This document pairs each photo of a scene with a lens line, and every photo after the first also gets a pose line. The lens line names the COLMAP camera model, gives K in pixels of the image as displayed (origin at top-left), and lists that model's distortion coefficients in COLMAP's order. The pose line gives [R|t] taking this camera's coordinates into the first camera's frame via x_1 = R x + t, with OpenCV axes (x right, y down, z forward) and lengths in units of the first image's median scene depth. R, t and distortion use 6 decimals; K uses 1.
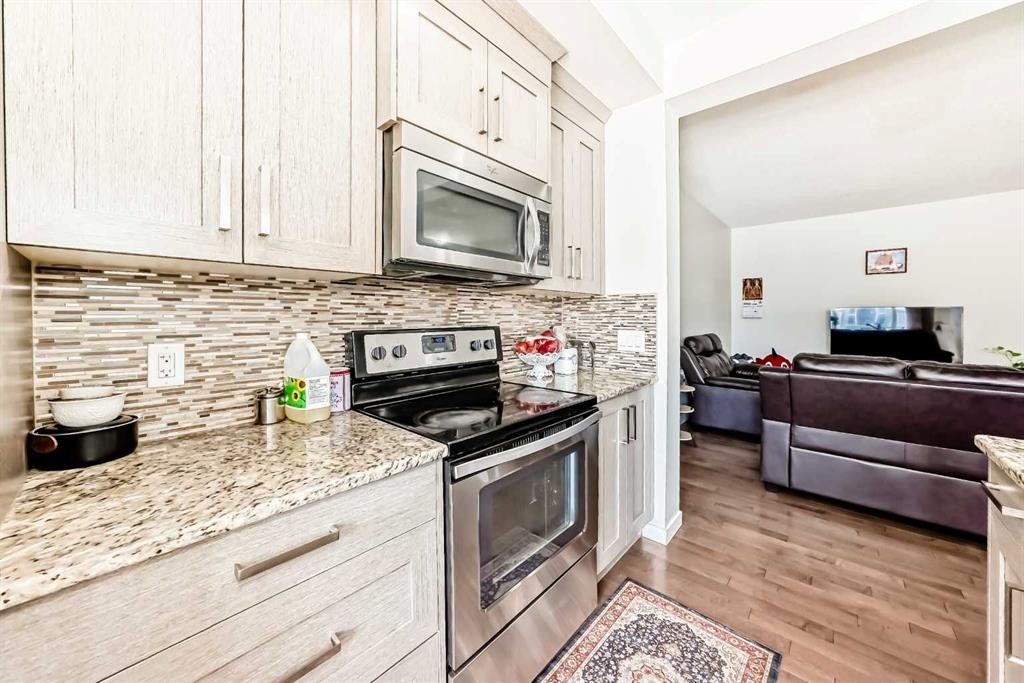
lens RADIAL K [[370.2, 0, 516.6], [0, 370.2, 317.5], [0, 0, 1]] dist [-0.022163, 0.005544]
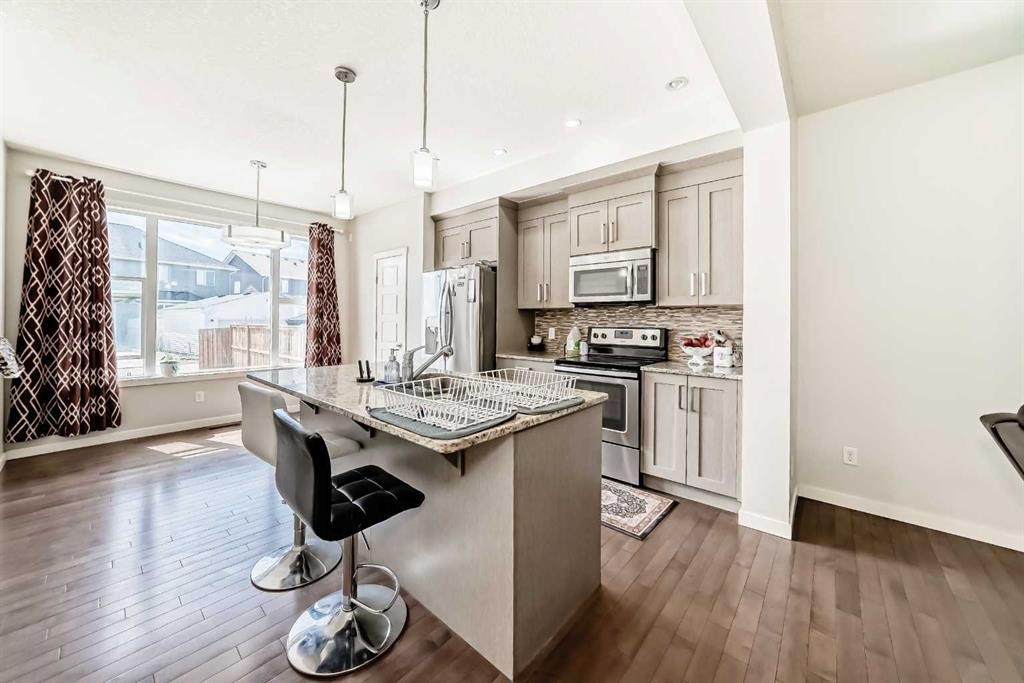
lens RADIAL K [[372.7, 0, 515.9], [0, 372.7, 312.7], [0, 0, 1]] dist [-0.025030, 0.007369]
pose [[0.012659, -0.021088, -0.999697, 1.539372], [-0.008930, 0.999735, -0.021202, -0.002354], [0.999880, 0.009196, 0.012468, 0.286423]]
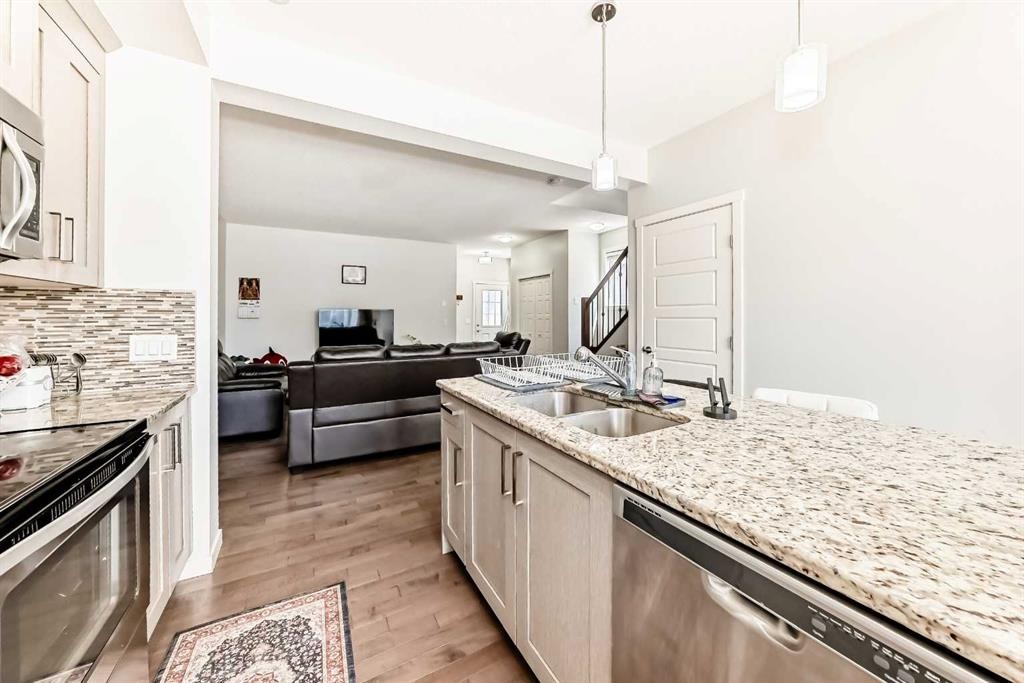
lens RADIAL K [[374.2, 0, 516.7], [0, 374.2, 315.6], [0, 0, 1]] dist [-0.025311, 0.007648]
pose [[0.322652, -0.001478, 0.946517, -0.200137], [0.006643, 0.999978, -0.000703, -0.000345], [-0.946494, 0.006515, 0.322654, 0.000392]]
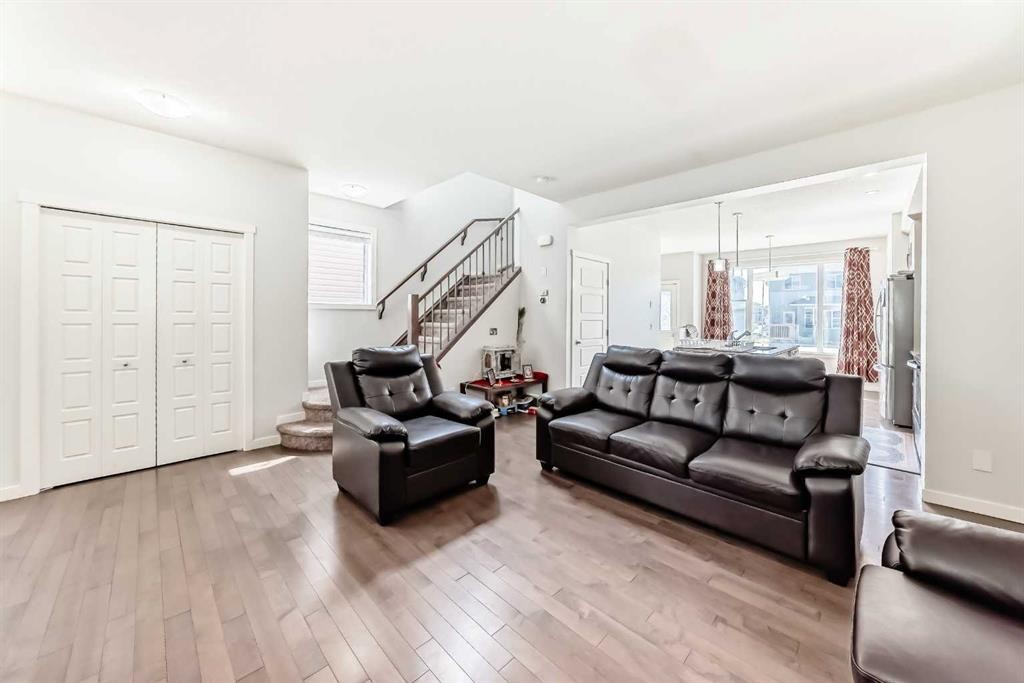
lens RADIAL K [[370.2, 0, 516.6], [0, 370.2, 317.5], [0, 0, 1]] dist [-0.022163, 0.005544]
pose [[-0.998464, -0.010080, 0.054473, 1.834145], [-0.009818, 0.999939, 0.005082, -0.015786], [-0.054521, 0.004539, -0.998502, 2.433994]]
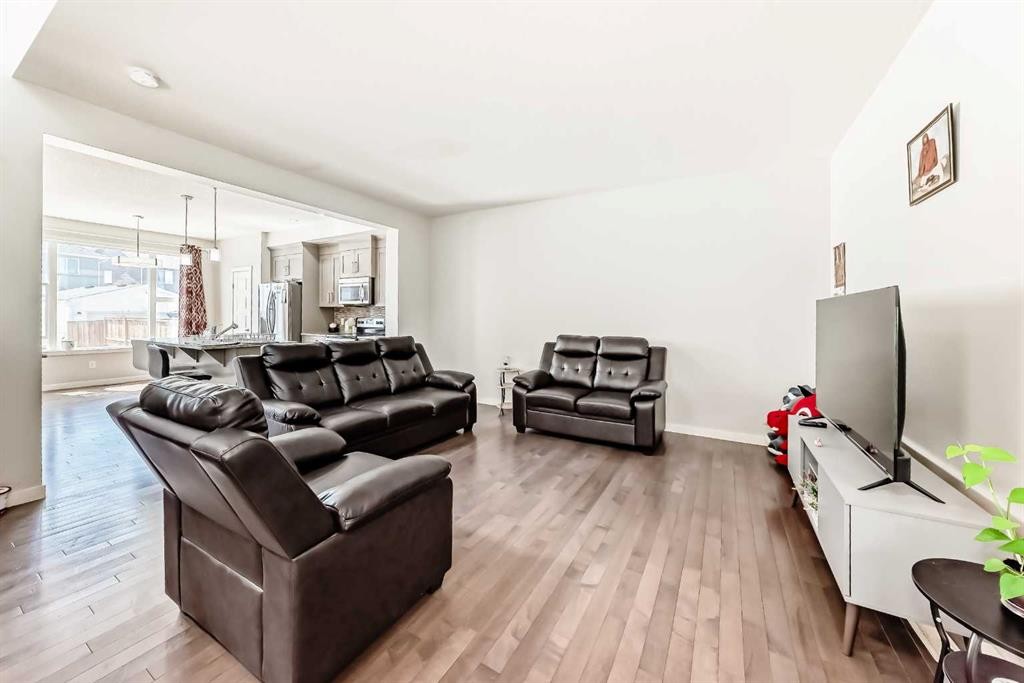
lens RADIAL K [[372.7, 0, 515.9], [0, 372.7, 312.7], [0, 0, 1]] dist [-0.025030, 0.007369]
pose [[0.208127, -0.006248, -0.978082, 3.163393], [-0.012227, 0.999885, -0.008989, -0.004291], [0.978025, 0.013830, 0.208027, 1.354417]]
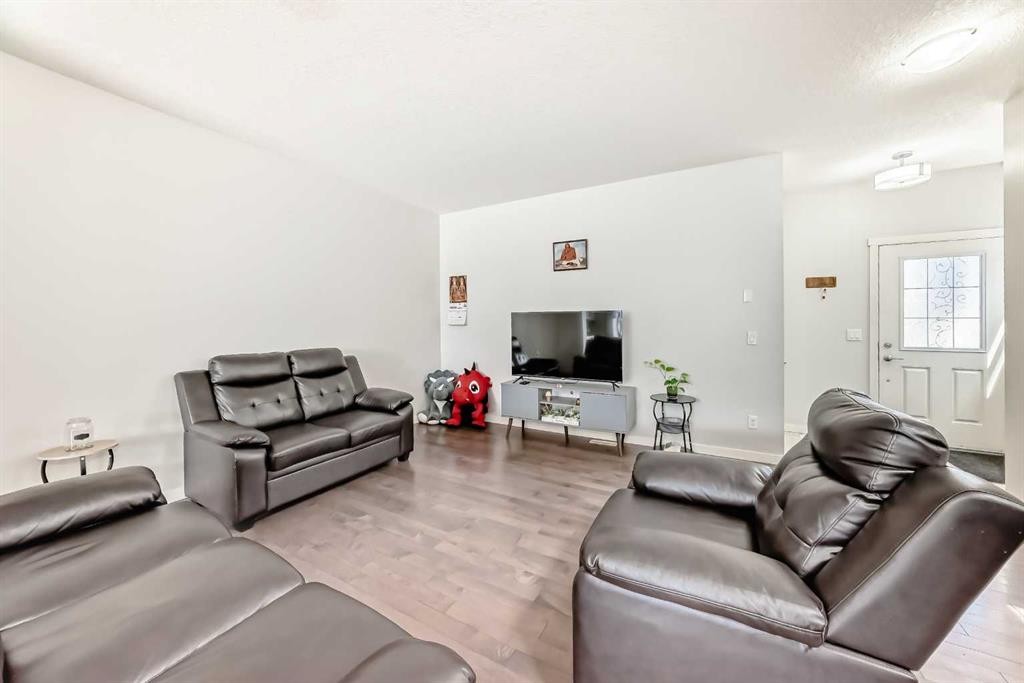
lens RADIAL K [[371.4, 0, 517.3], [0, 371.4, 320.1], [0, 0, 1]] dist [-0.023731, 0.007775]
pose [[0.977020, -0.003959, 0.213109, 1.791363], [0.005907, 0.999946, -0.008504, -0.007390], [-0.213064, 0.009567, 0.976991, 0.524542]]
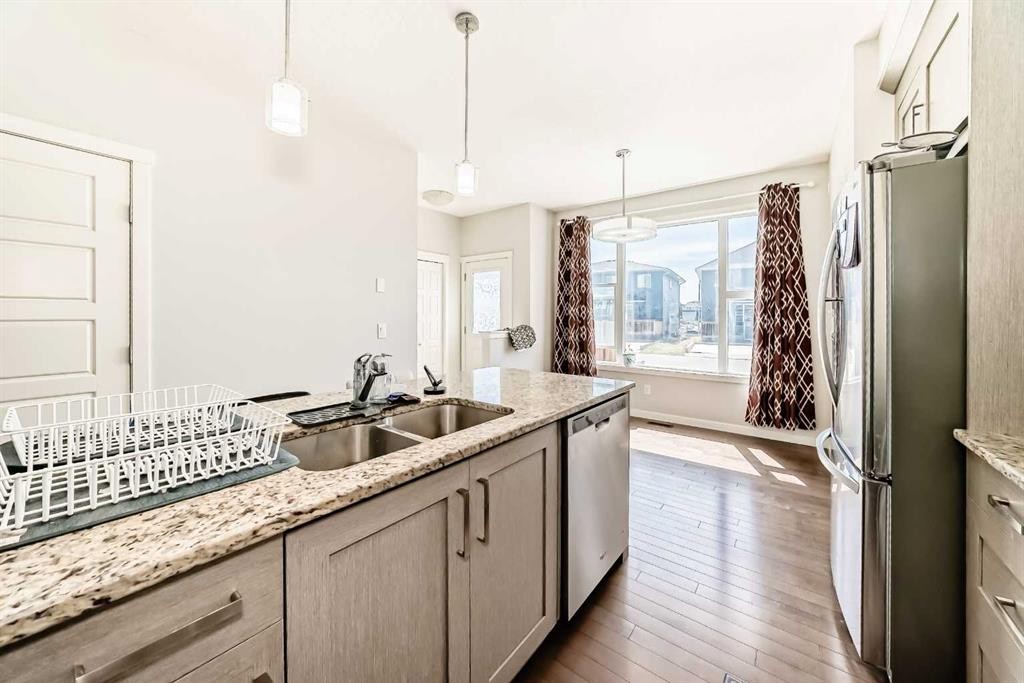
lens RADIAL K [[374.2, 0, 516.7], [0, 374.2, 315.6], [0, 0, 1]] dist [-0.025311, 0.007648]
pose [[-0.997667, -0.004097, -0.068140, 0.374605], [-0.004333, 0.999985, 0.003303, -0.006226], [0.068126, 0.003590, -0.997670, 0.724636]]
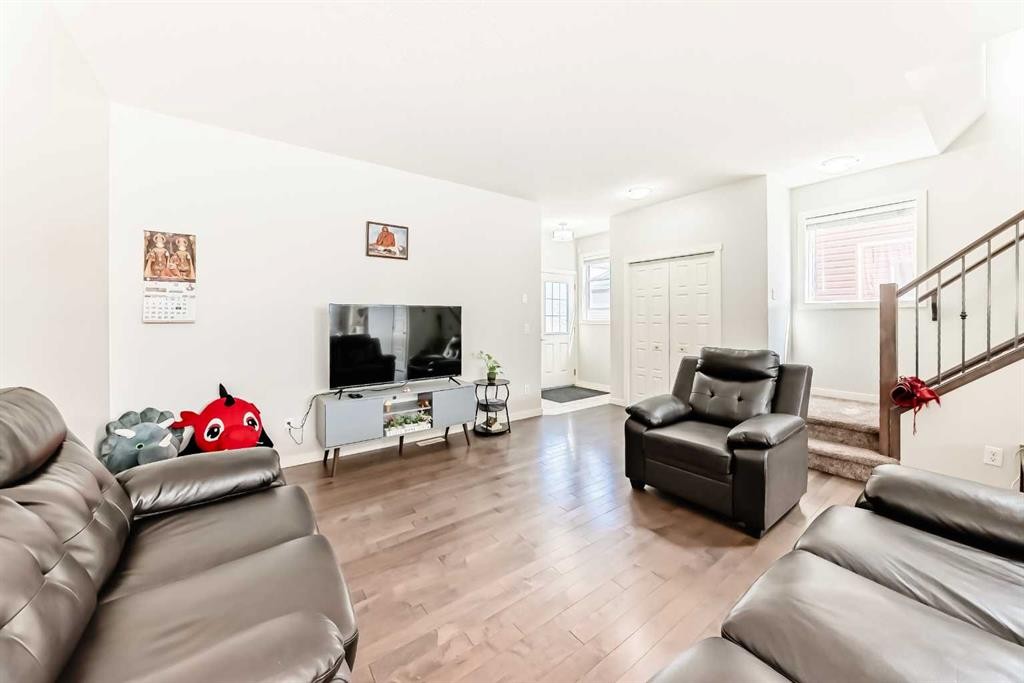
lens RADIAL K [[371.4, 0, 517.3], [0, 371.4, 320.1], [0, 0, 1]] dist [-0.023731, 0.007775]
pose [[0.197675, -0.006867, 0.980244, 0.880375], [0.005422, 0.999968, 0.005911, -0.007458], [-0.980253, 0.004146, 0.197705, 1.514671]]
